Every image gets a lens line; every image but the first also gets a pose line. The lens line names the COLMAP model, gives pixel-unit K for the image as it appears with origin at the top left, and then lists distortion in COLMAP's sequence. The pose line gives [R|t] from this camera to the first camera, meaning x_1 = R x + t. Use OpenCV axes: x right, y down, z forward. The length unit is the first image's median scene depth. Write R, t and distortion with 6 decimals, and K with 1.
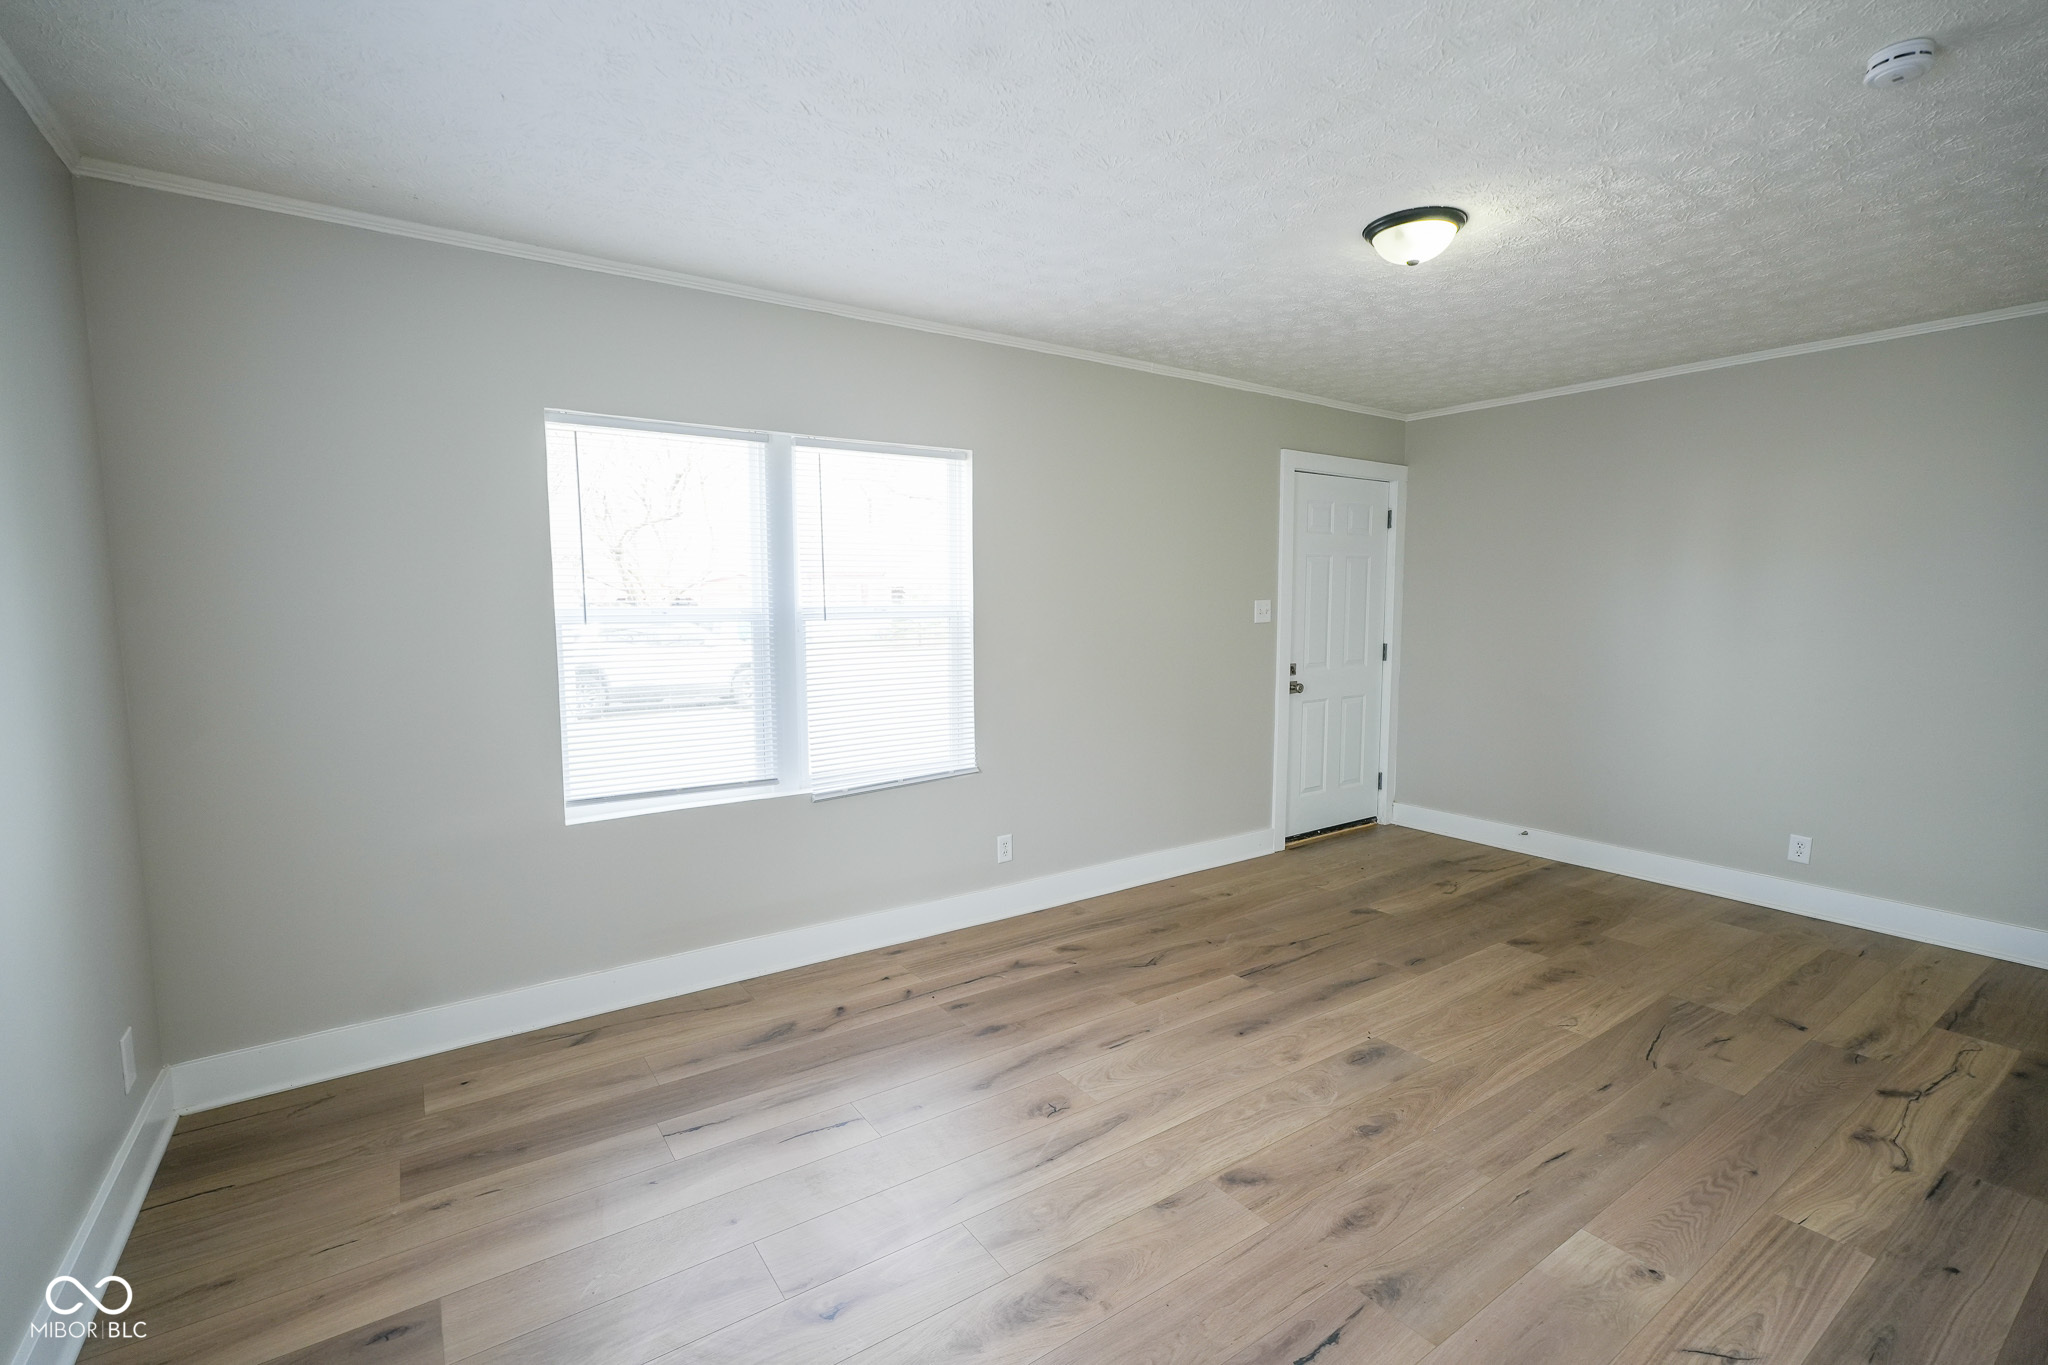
lens RADIAL K [[895.2, 0, 1024.0], [0, 895.2, 682.5], [0, 0, 1]] dist [0.001097, 0.000193]
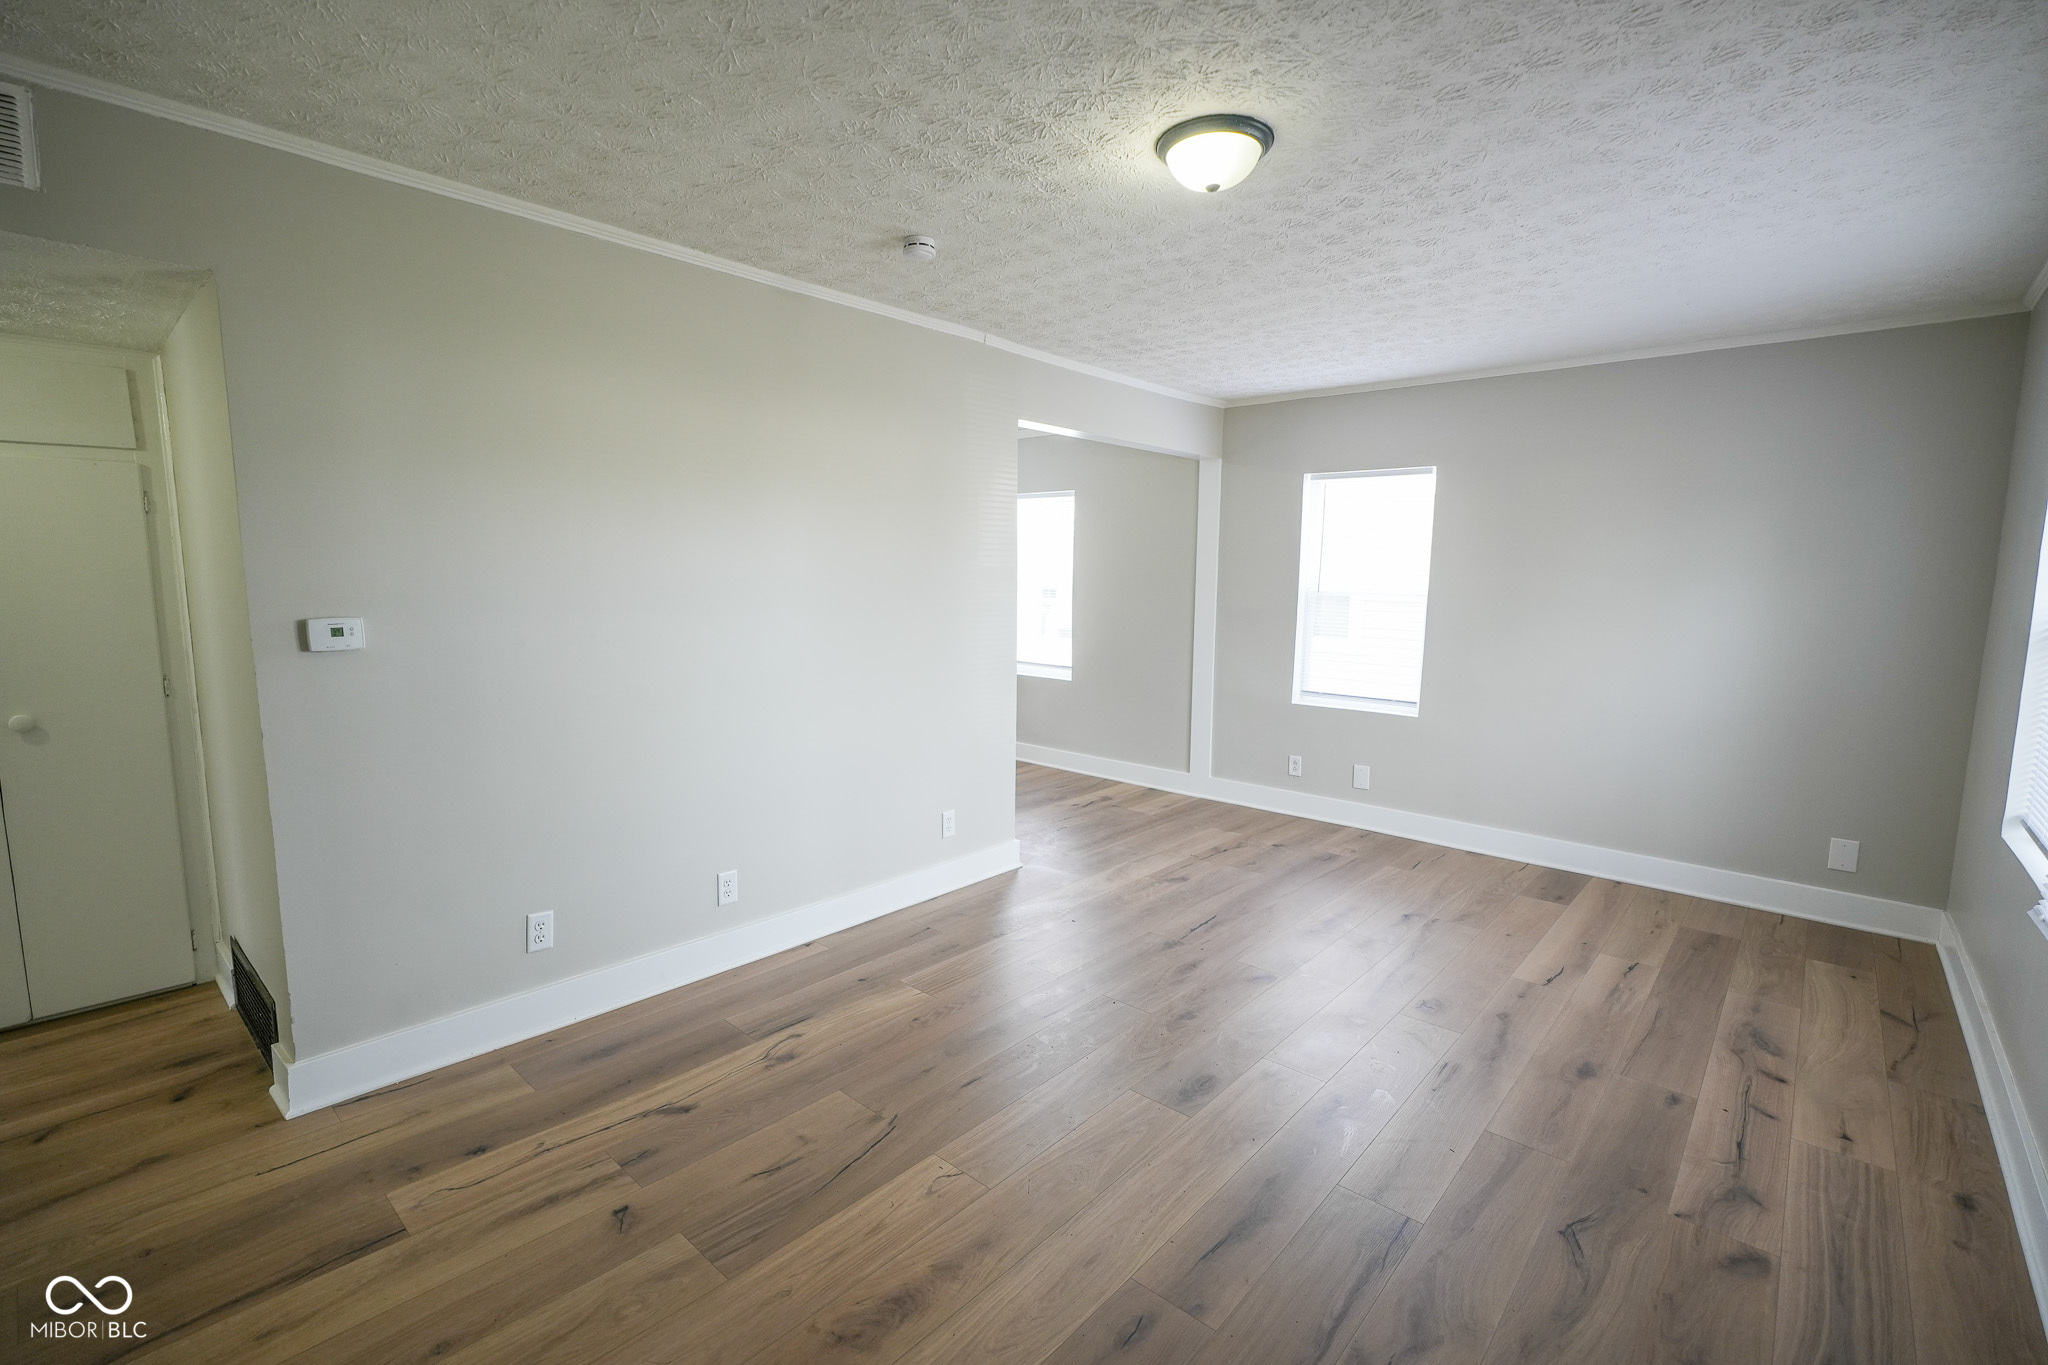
lens RADIAL K [[895.2, 0, 1024.0], [0, 895.2, 682.5], [0, 0, 1]] dist [0.001097, 0.000193]
pose [[-0.971123, 0.018467, -0.237862, 0.743948], [-0.031030, 0.978755, 0.202672, -0.166797], [0.236552, 0.204200, -0.949919, 1.693719]]
